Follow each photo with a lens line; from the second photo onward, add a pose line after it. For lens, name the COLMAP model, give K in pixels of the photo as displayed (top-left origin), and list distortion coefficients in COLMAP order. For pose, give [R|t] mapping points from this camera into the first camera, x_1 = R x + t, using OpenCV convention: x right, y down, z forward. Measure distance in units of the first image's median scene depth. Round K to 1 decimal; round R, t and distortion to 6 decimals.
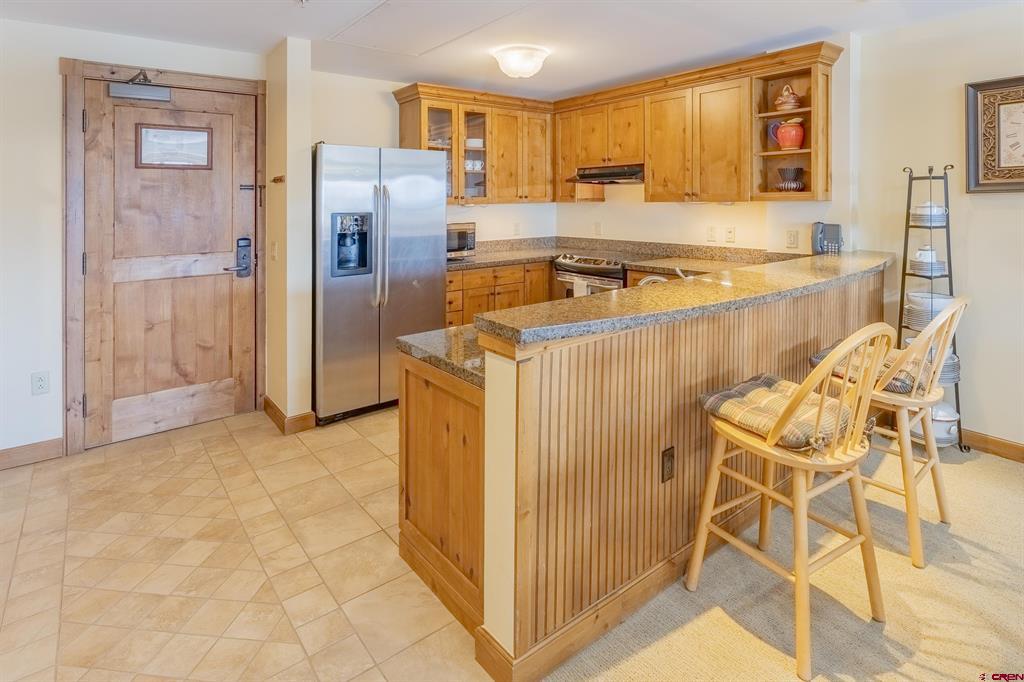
lens RADIAL K [[543.3, 0, 513.8], [0, 543.3, 212.1], [0, 0, 1]] dist [-0.000426, -0.000411]
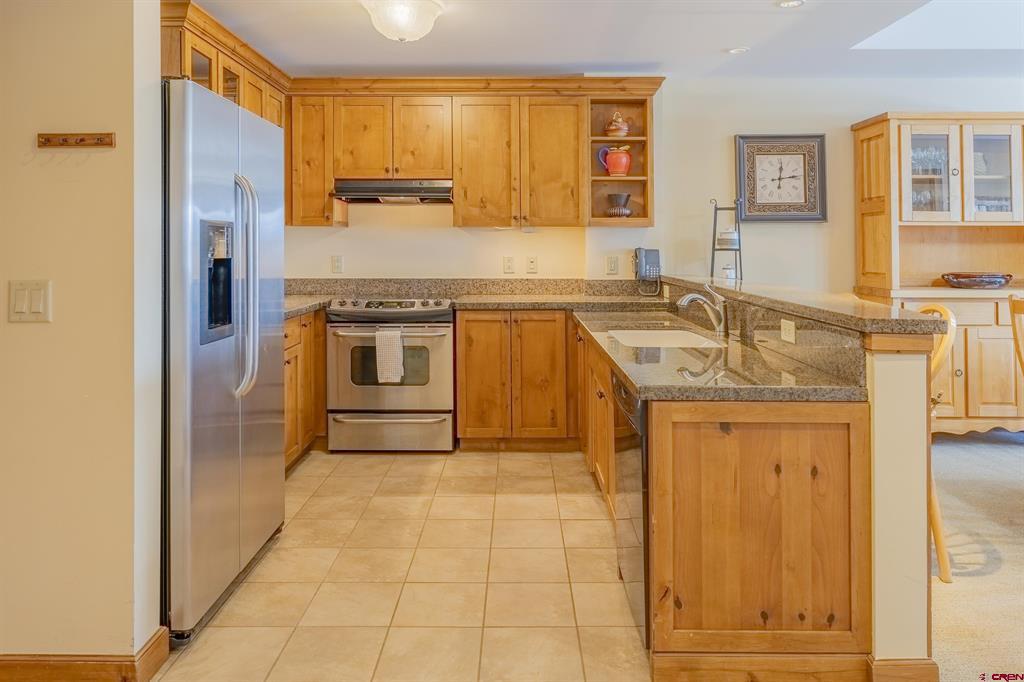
lens RADIAL K [[706.2, 0, 512.3], [0, 706.2, 253.5], [0, 0, 1]] dist [0.003344, -0.000507]
pose [[0.621552, 0.003106, 0.783367, -0.620627], [0.009006, 0.999898, -0.011110, 0.040340], [-0.783321, 0.013960, 0.621460, 0.330678]]
